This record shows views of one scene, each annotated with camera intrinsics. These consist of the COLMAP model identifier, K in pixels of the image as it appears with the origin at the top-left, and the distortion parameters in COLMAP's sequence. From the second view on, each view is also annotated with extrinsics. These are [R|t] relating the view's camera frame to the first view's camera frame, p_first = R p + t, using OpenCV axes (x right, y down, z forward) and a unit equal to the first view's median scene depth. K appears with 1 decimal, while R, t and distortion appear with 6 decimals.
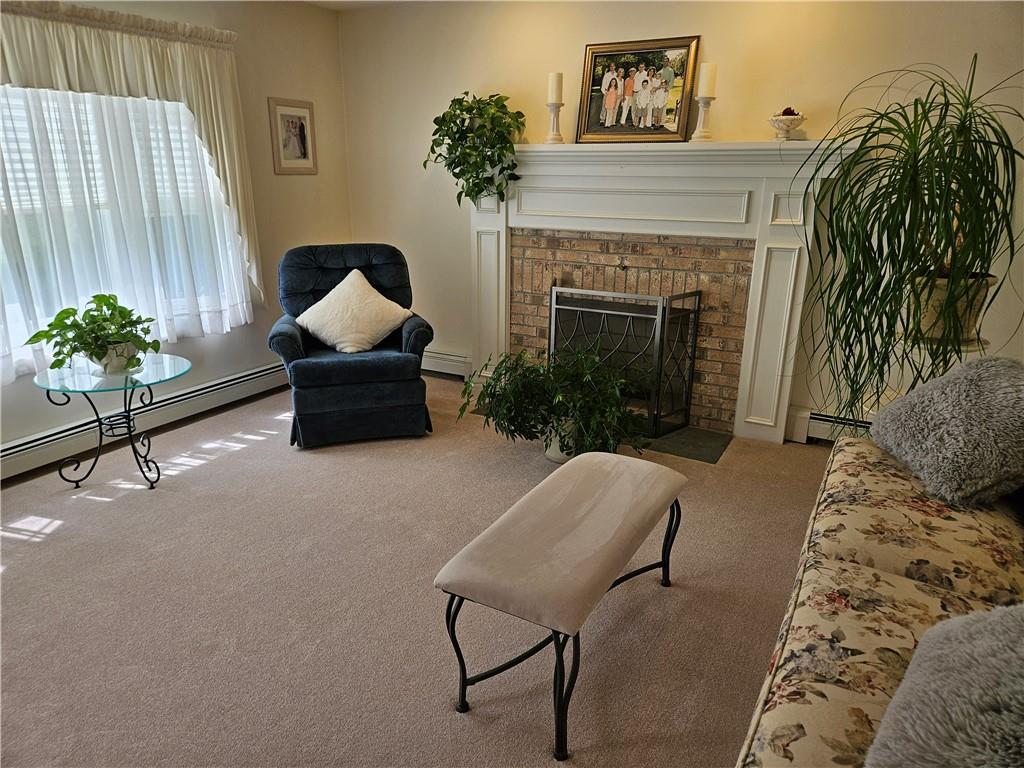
lens RADIAL K [[688.8, 0, 513.0], [0, 688.8, 386.8], [0, 0, 1]] dist [0.062729, -0.047957]
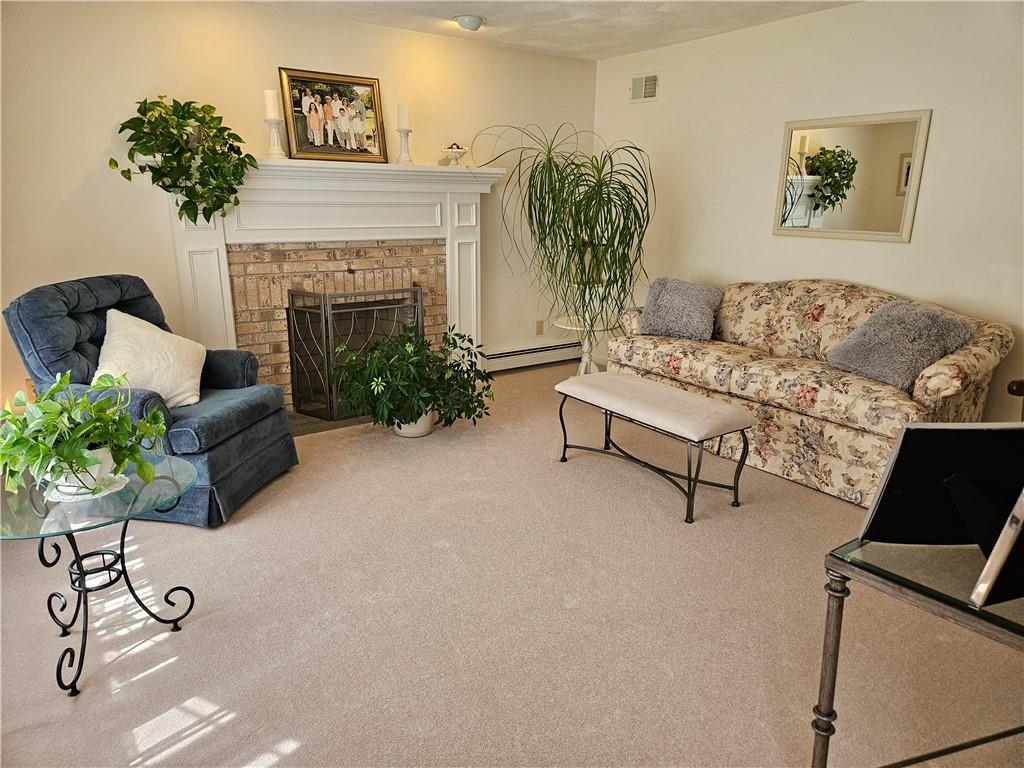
lens RADIAL K [[688.8, 0, 517.5], [0, 688.8, 383.9], [0, 0, 1]] dist [0.062729, -0.047957]
pose [[0.425216, -0.241325, 0.872326, -0.786611], [0.271644, 0.953394, 0.131338, -0.075412], [-0.863366, 0.181115, 0.470953, 0.280771]]
